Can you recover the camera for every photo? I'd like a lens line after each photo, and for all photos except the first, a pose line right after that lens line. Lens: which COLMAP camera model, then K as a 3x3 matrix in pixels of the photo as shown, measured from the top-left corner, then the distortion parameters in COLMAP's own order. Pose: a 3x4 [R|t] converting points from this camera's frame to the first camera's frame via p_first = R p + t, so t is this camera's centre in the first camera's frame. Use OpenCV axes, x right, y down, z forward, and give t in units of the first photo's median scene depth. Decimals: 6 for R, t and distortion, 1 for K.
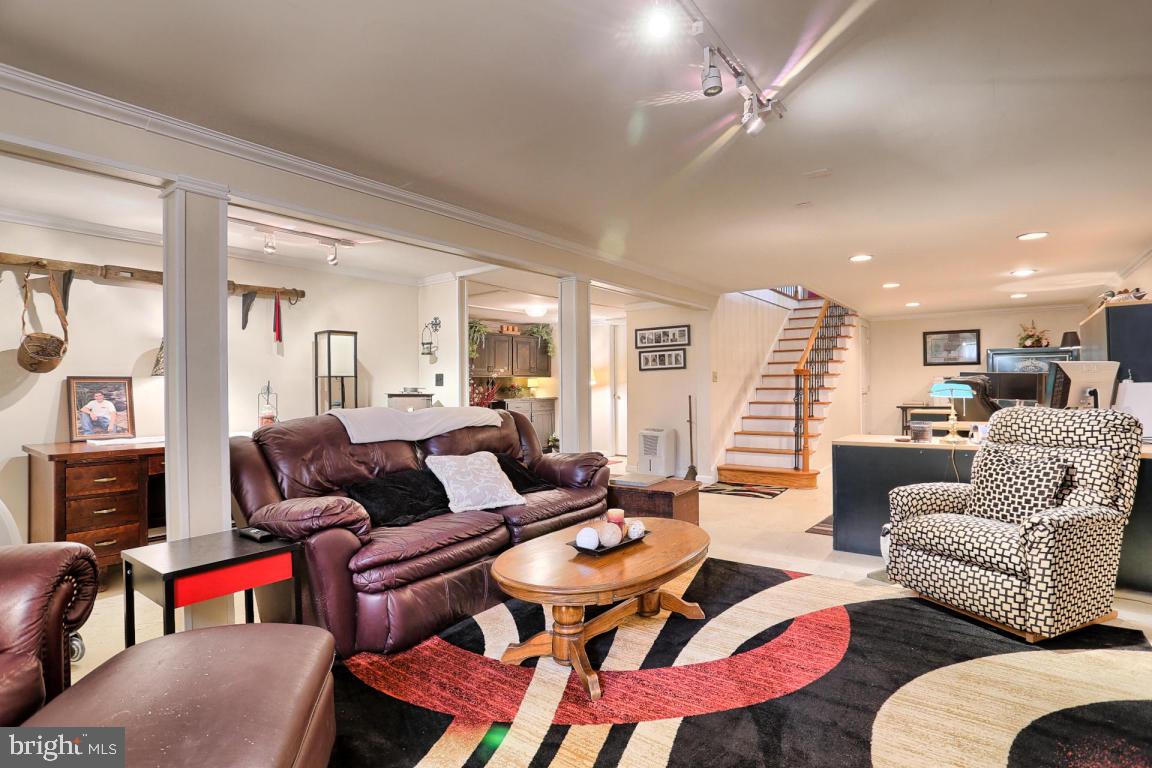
lens RADIAL K [[562.2, 0, 580.7], [0, 562.2, 386.5], [0, 0, 1]] dist [-0.071097, 0.030696]
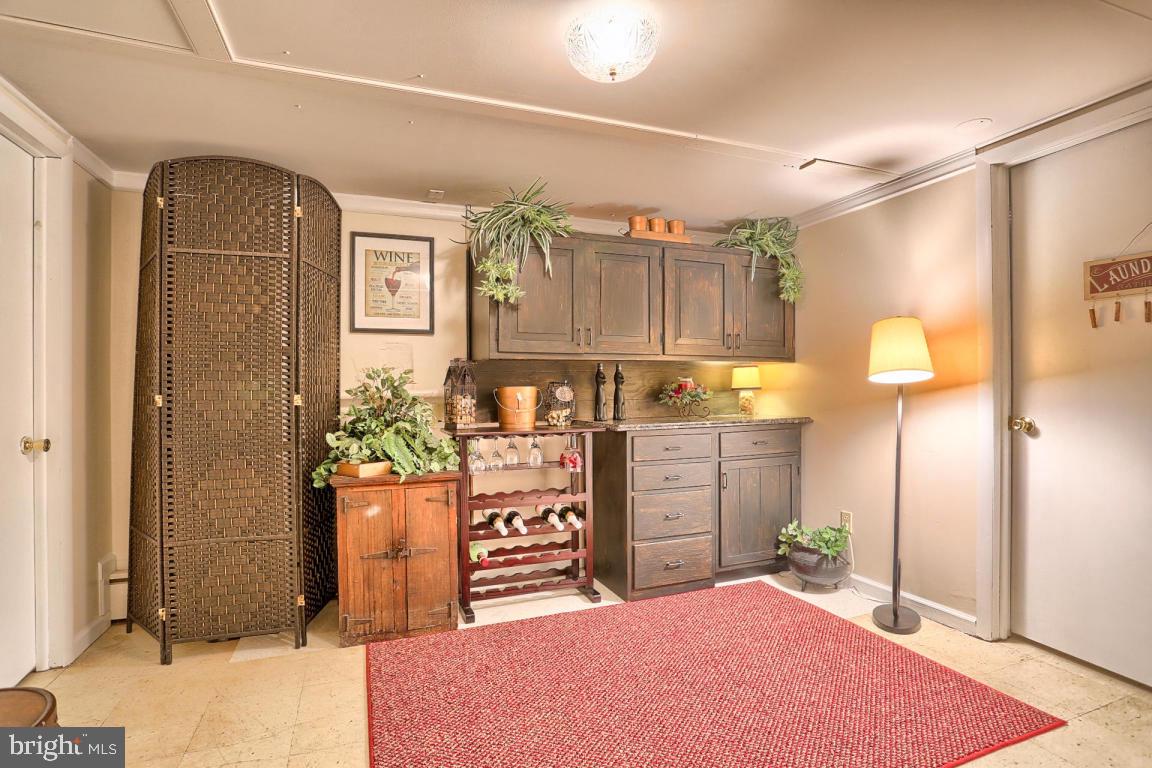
lens RADIAL K [[562.2, 0, 580.7], [0, 562.2, 386.5], [0, 0, 1]] dist [-0.071097, 0.030696]
pose [[0.857825, 0.006361, -0.513903, 0.014864], [-0.002838, 0.999967, 0.007639, -0.002914], [0.513934, -0.005095, 0.857814, 0.641059]]
